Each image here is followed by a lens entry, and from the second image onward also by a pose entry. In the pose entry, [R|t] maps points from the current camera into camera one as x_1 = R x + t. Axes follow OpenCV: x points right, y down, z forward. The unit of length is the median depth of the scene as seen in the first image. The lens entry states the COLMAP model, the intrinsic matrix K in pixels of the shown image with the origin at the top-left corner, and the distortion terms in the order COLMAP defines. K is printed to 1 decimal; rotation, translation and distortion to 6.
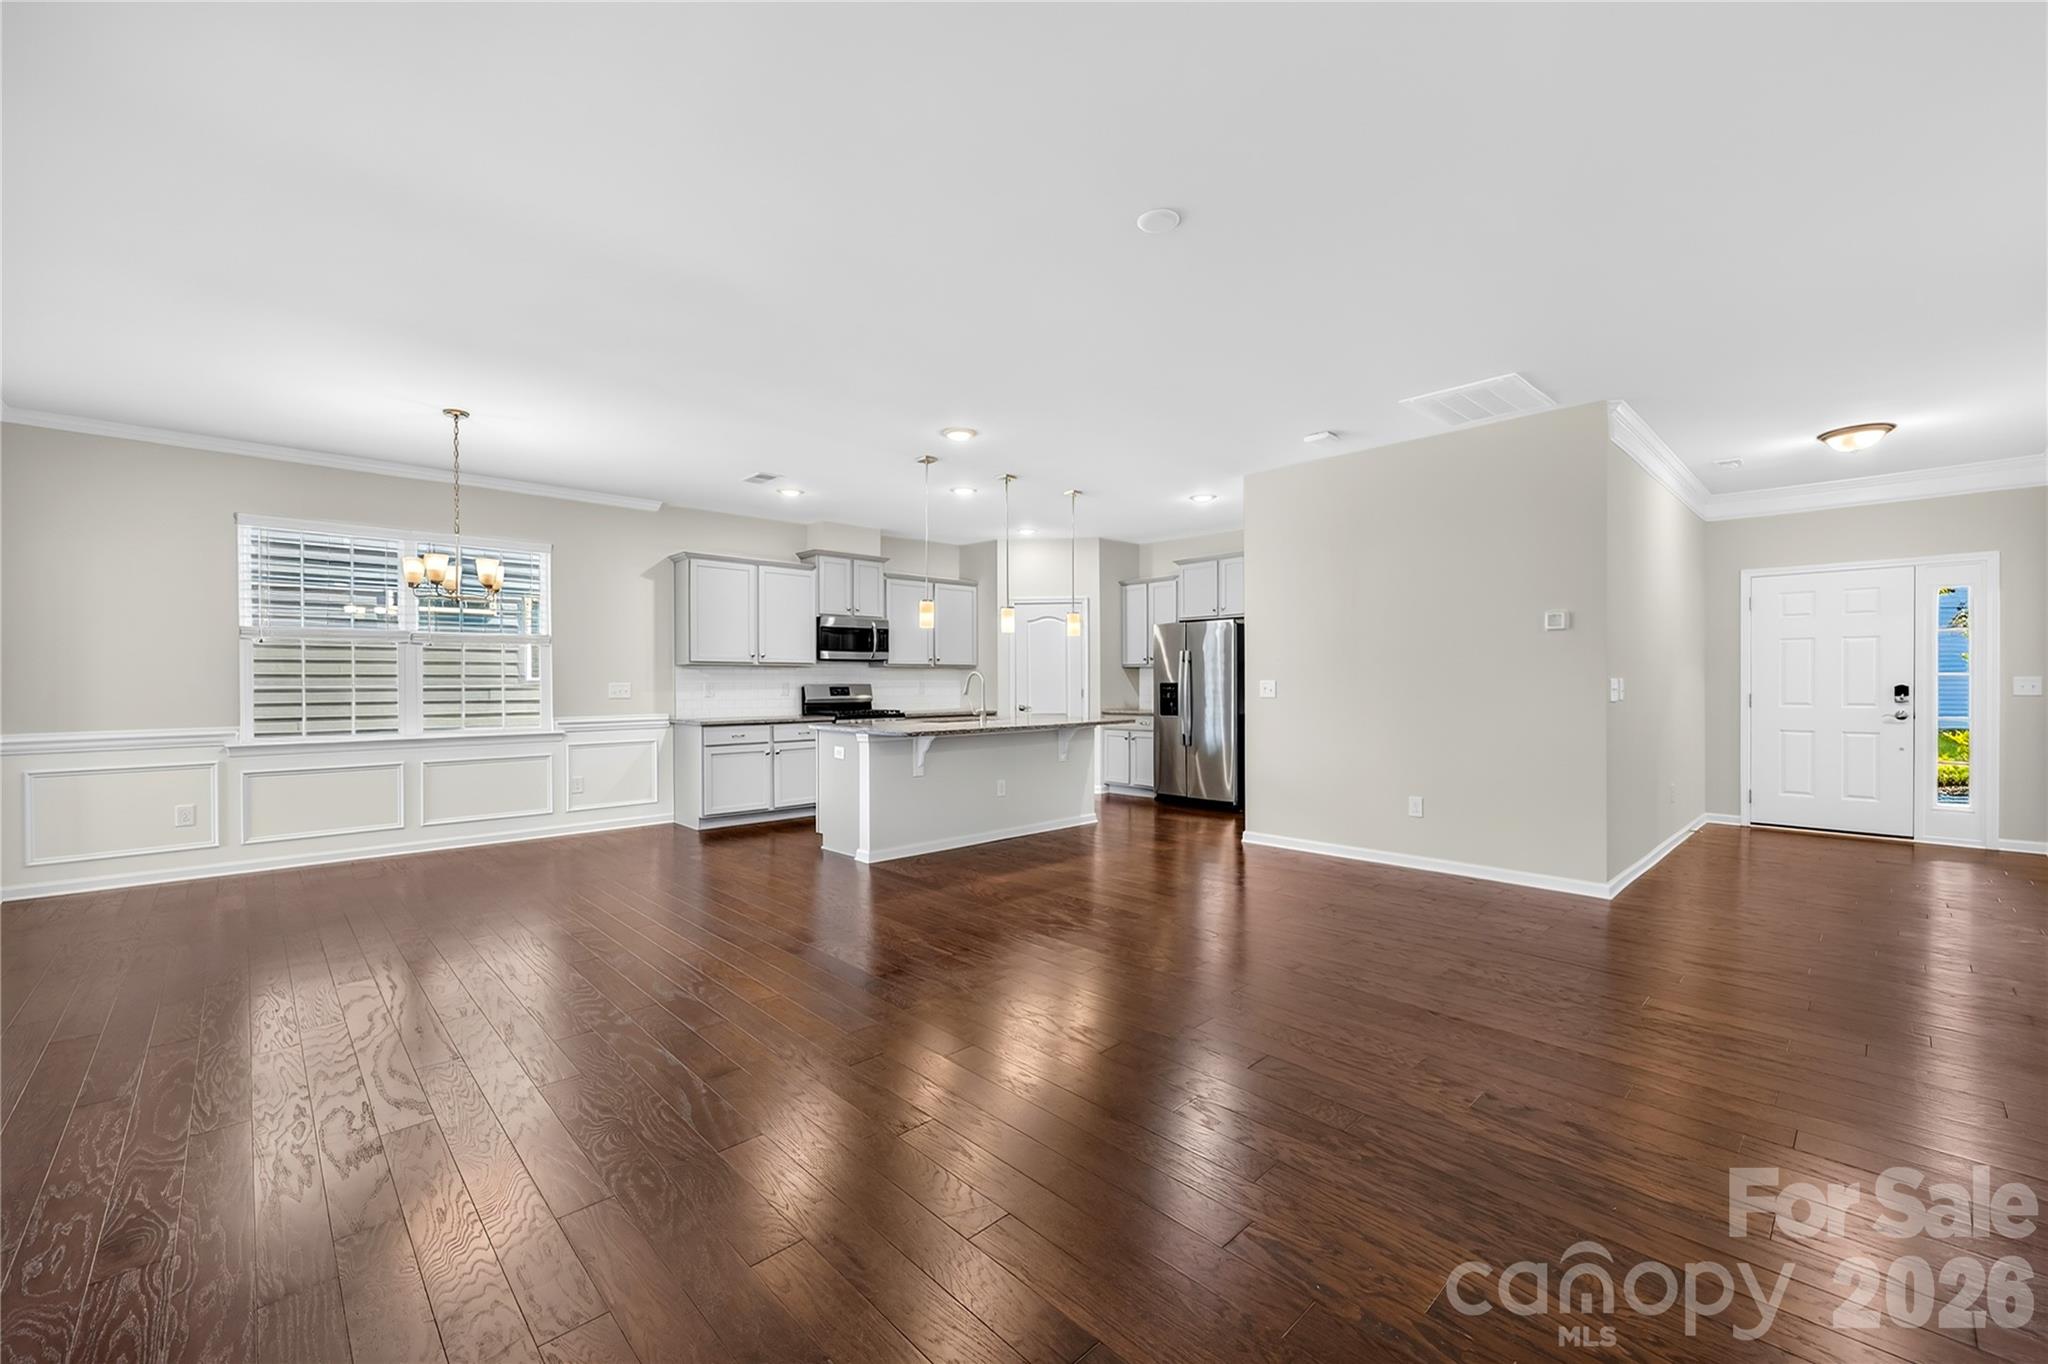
lens RADIAL K [[838.9, 0, 1024.0], [0, 838.9, 682.0], [0, 0, 1]] dist [-0.001425, -0.000214]
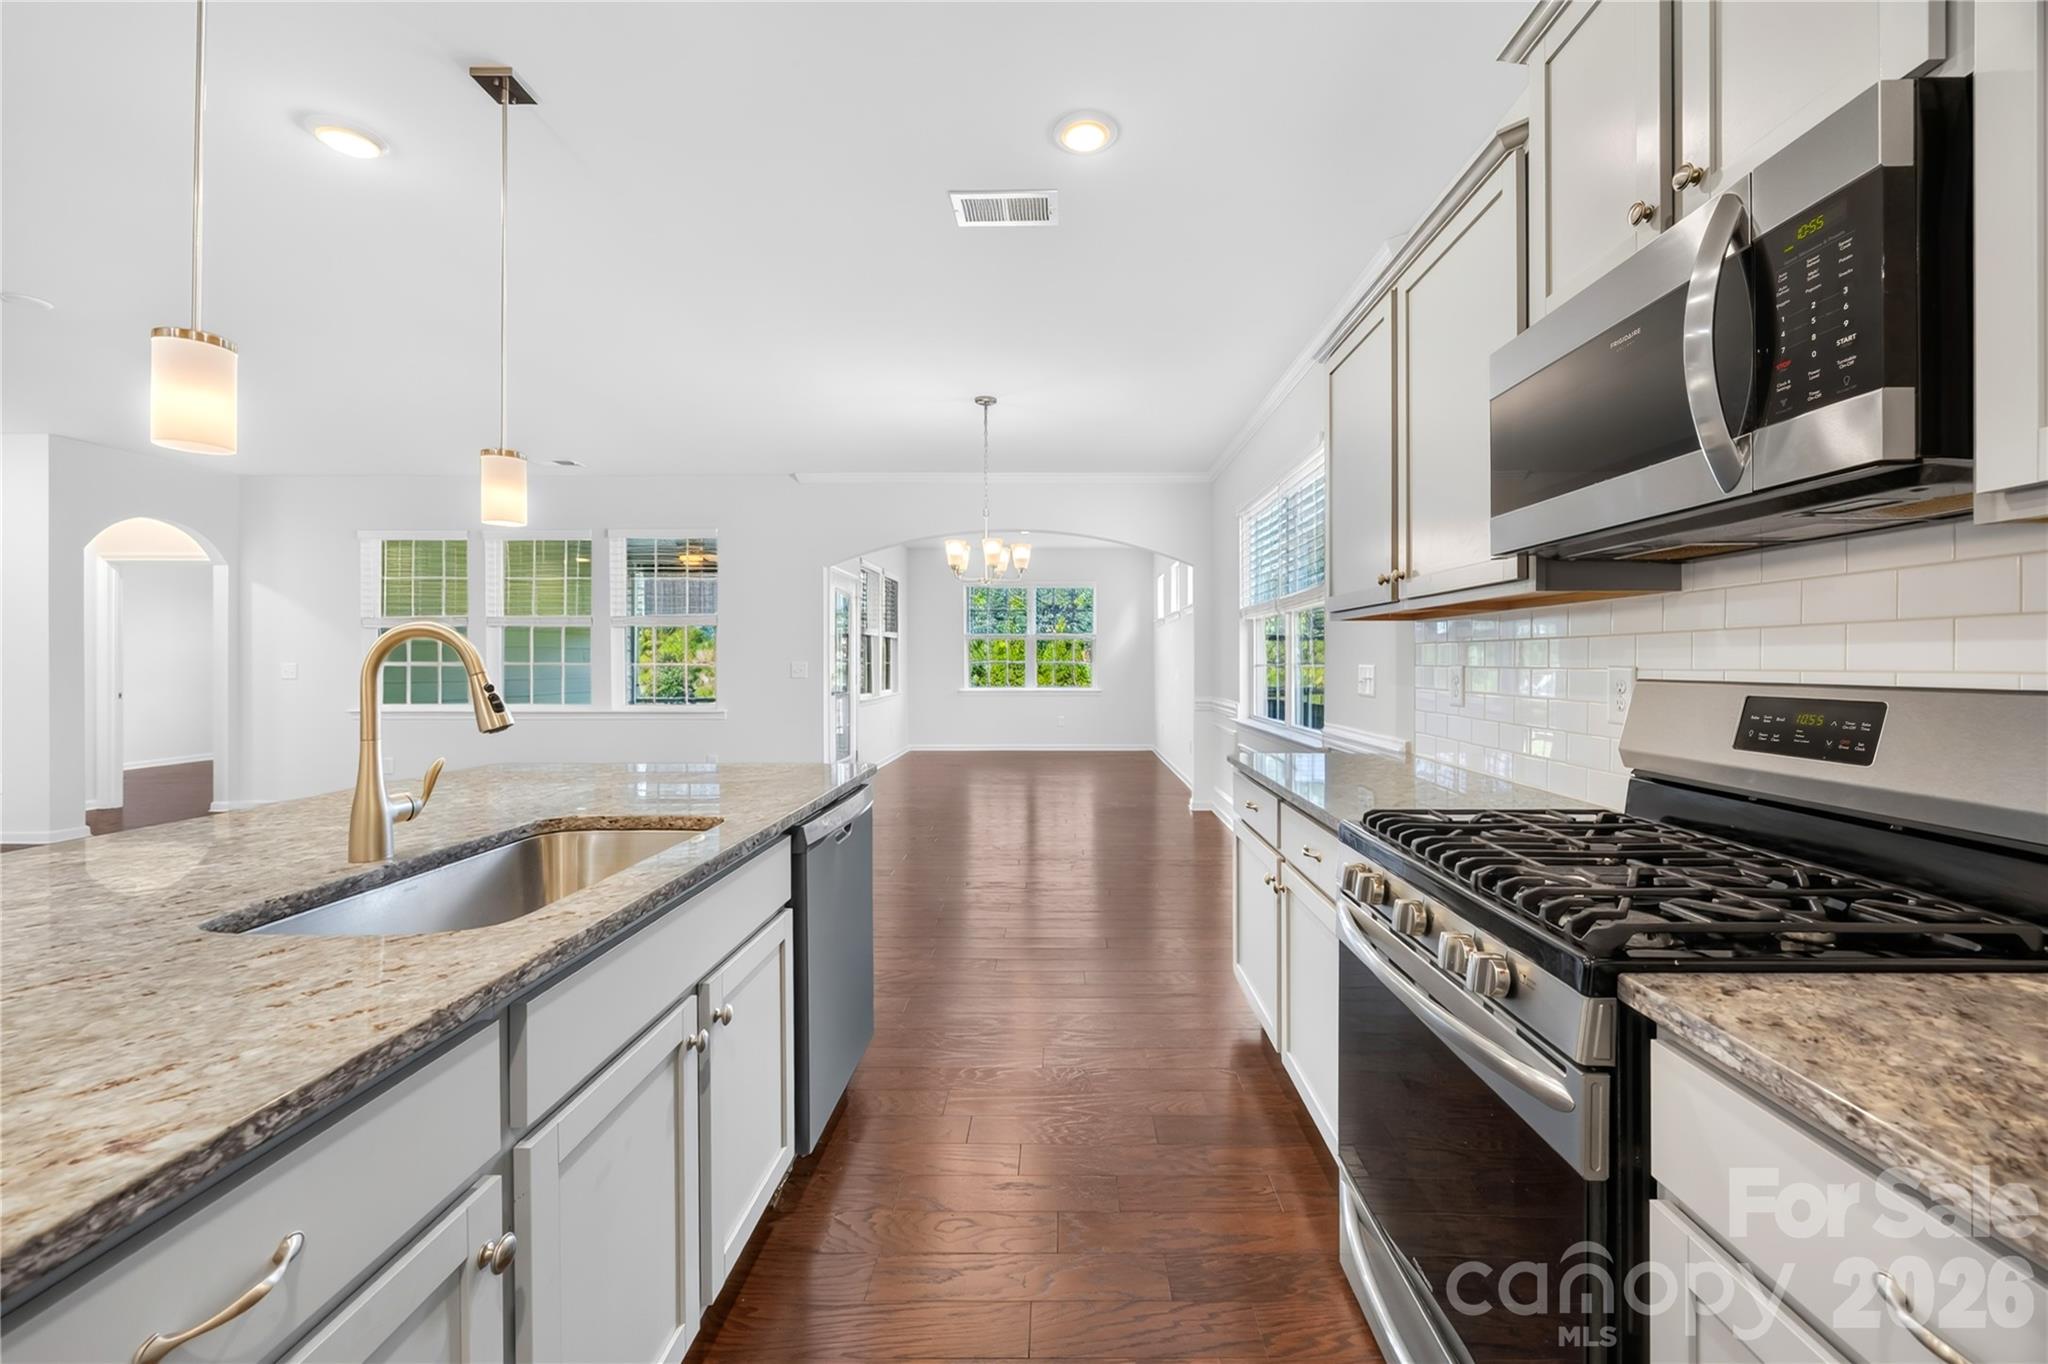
lens RADIAL K [[797.8, 0, 1045.5], [0, 797.8, 666.9], [0, 0, 1]] dist [0.000345, -0.000239]
pose [[-0.699706, 0.004294, -0.714418, -0.027085], [0.000359, 0.999984, 0.005659, -0.000874], [0.714431, 0.003703, -0.699696, 1.084899]]
